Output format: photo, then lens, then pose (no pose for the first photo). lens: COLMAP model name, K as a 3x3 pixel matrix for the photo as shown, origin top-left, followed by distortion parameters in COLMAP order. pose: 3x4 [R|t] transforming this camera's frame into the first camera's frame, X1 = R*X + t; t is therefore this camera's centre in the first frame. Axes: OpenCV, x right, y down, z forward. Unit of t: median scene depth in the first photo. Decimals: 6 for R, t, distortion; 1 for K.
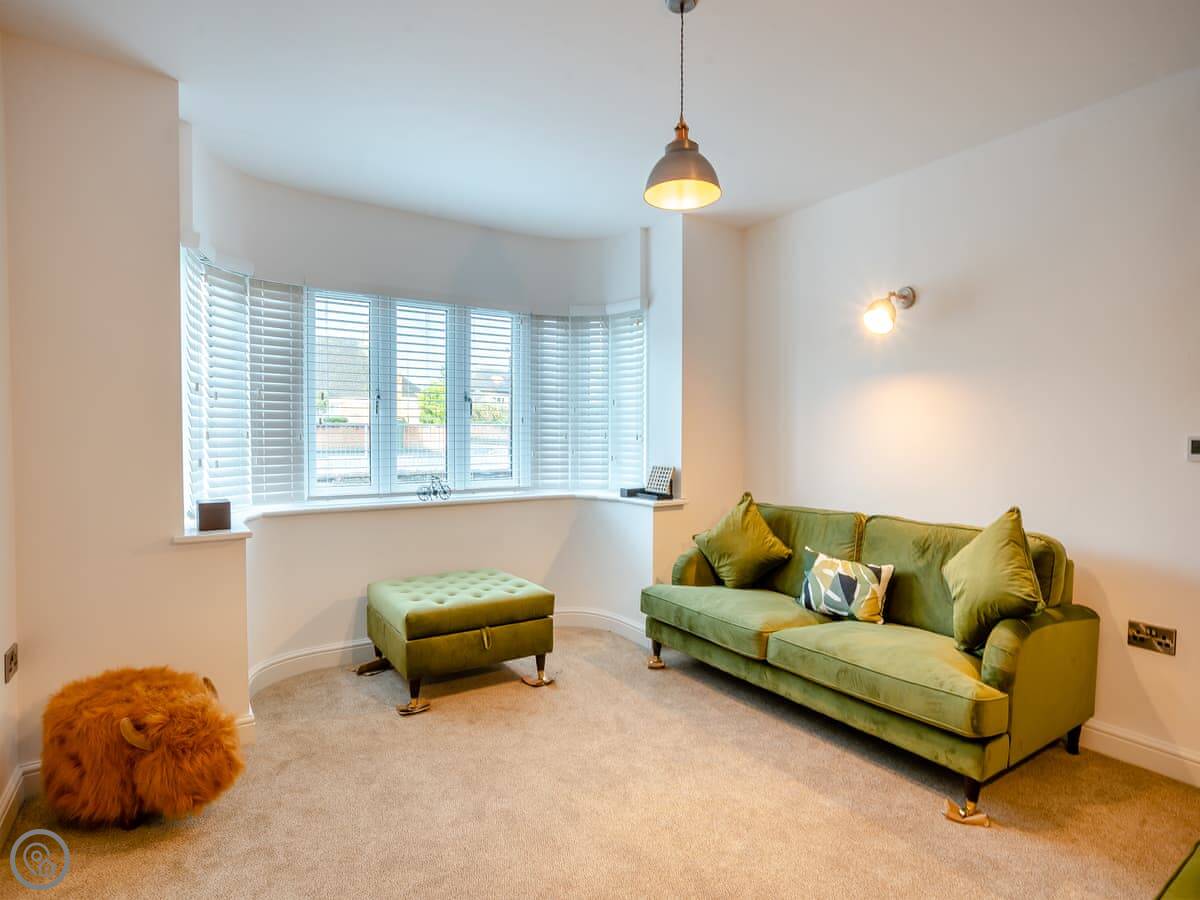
lens RADIAL K [[644.5, 0, 601.5], [0, 644.5, 450.3], [0, 0, 1]] dist [-0.002206, 0.001997]
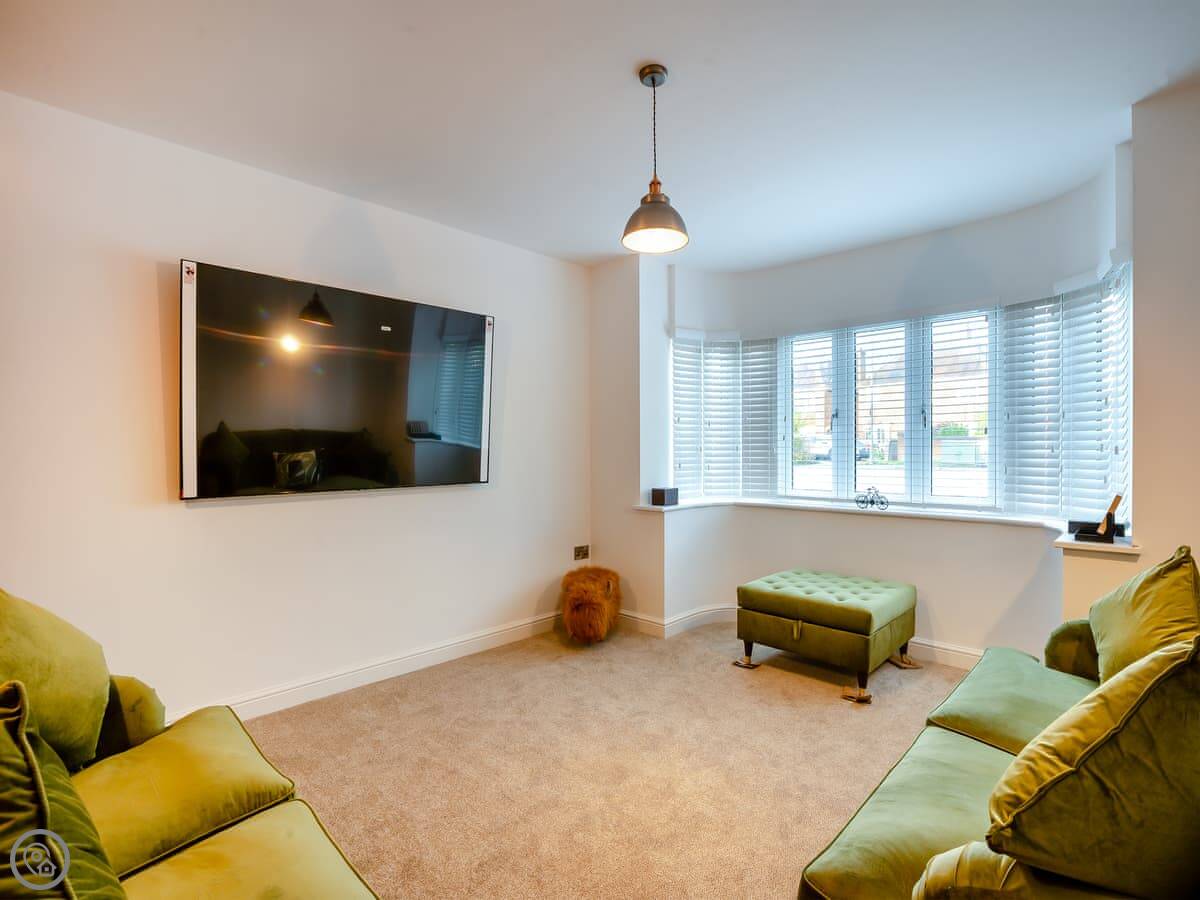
lens RADIAL K [[577.0, 0, 599.4], [0, 577.0, 449.4], [0, 0, 1]] dist [-0.004987, 0.000036]
pose [[0.217811, -0.001746, -0.975989, 0.621532], [-0.021334, 0.999751, -0.006550, -0.005983], [0.975758, 0.022248, 0.217719, 0.380488]]
